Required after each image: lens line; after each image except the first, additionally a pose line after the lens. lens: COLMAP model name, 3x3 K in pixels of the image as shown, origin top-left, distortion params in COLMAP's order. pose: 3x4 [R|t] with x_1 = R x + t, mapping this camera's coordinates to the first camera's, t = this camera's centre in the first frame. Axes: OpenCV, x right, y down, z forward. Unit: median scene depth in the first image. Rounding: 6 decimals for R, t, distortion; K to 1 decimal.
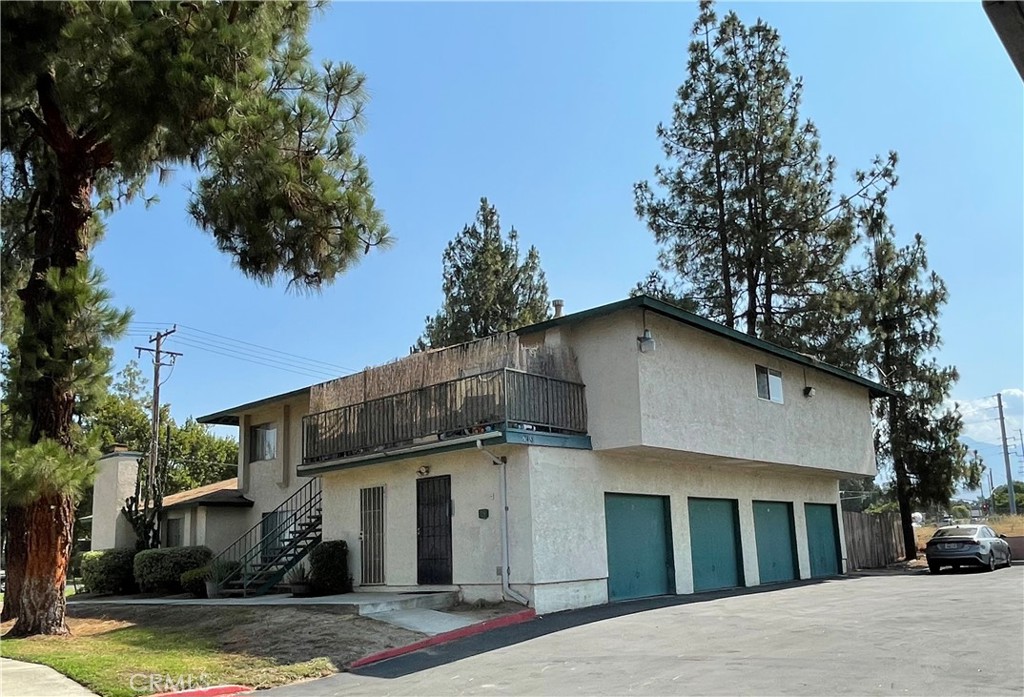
lens RADIAL K [[818.0, 0, 547.6], [0, 818.0, 407.0], [0, 0, 1]] dist [0.039799, -0.069020]
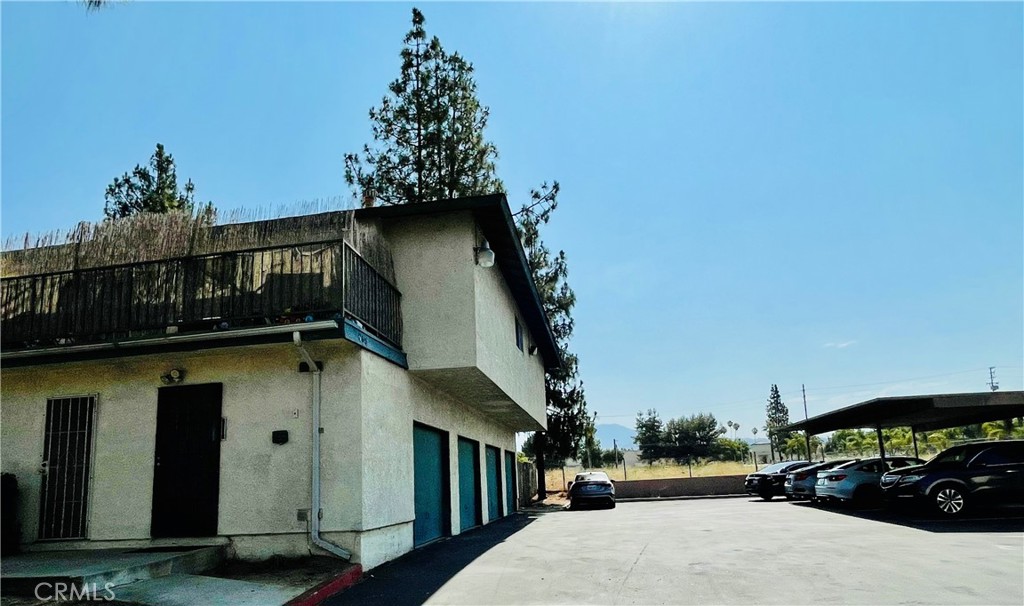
lens RADIAL K [[600.1, 0, 512.6], [0, 600.1, 385.4], [0, 0, 1]] dist [-0.008305, -0.002753]
pose [[0.852209, 0.086712, 0.515966, -0.157317], [-0.080323, 0.996163, -0.034744, 0.074992], [-0.516999, -0.011834, 0.855904, 0.378155]]
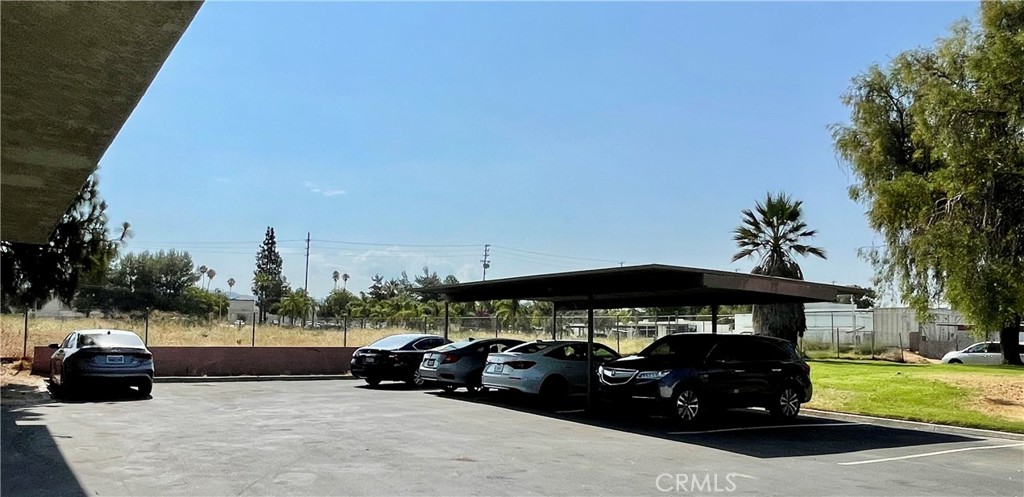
lens RADIAL K [[770.0, 0, 510.0], [0, 770.0, 290.1], [0, 0, 1]] dist [0.004456, 0.000310]
pose [[0.271270, 0.107165, 0.956519, -0.072663], [-0.195967, 0.979116, -0.054121, 0.115244], [-0.942342, -0.172765, 0.286606, 0.713811]]
